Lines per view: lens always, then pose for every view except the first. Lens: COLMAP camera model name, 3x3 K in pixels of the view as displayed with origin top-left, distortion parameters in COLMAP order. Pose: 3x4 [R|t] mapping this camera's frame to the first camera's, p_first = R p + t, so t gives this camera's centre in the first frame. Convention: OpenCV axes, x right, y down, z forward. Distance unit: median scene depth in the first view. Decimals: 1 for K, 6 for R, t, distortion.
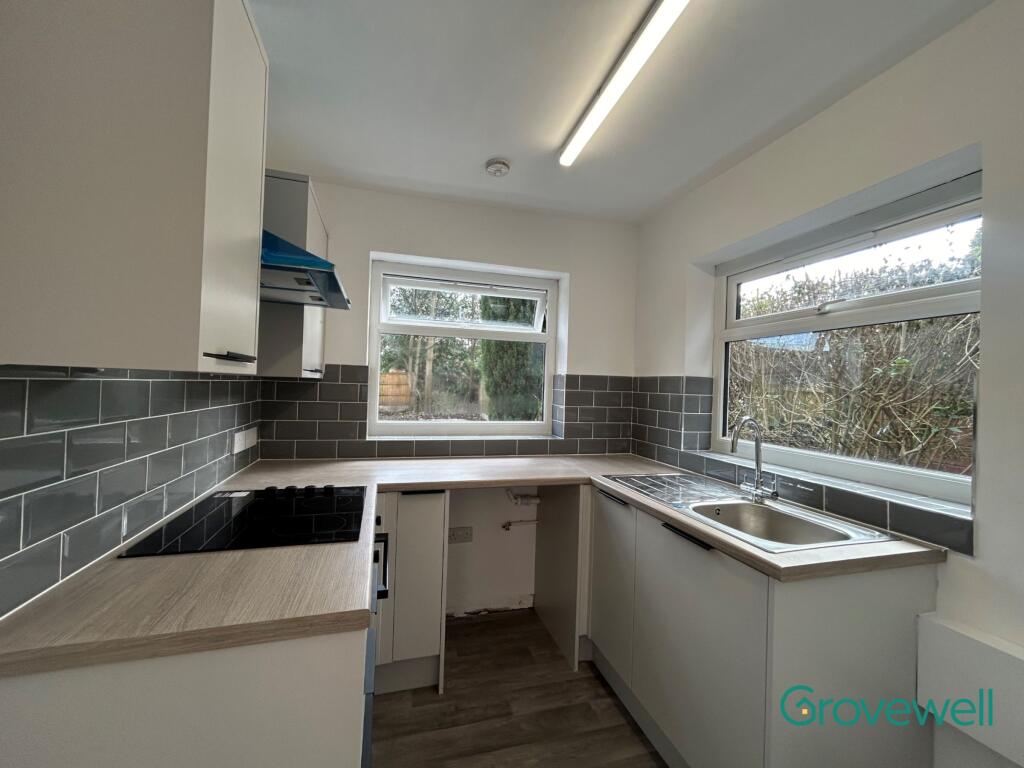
lens RADIAL K [[415.6, 0, 512.0], [0, 415.6, 384.0], [0, 0, 1]] dist [-0.000700, 0.000209]
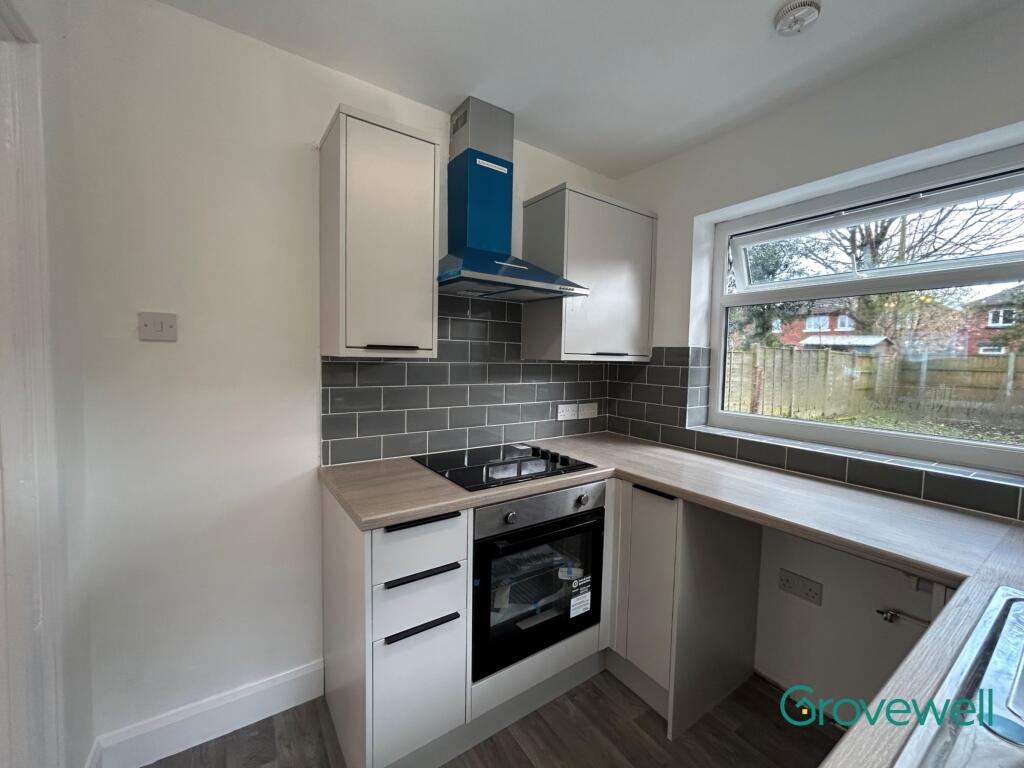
lens RADIAL K [[415.6, 0, 512.0], [0, 415.6, 384.0], [0, 0, 1]] dist [-0.000700, 0.000209]
pose [[0.292719, 0.035644, -0.955534, 0.503749], [-0.007483, 0.999360, 0.034987, 0.009717], [0.956169, -0.003091, 0.292799, 0.458521]]
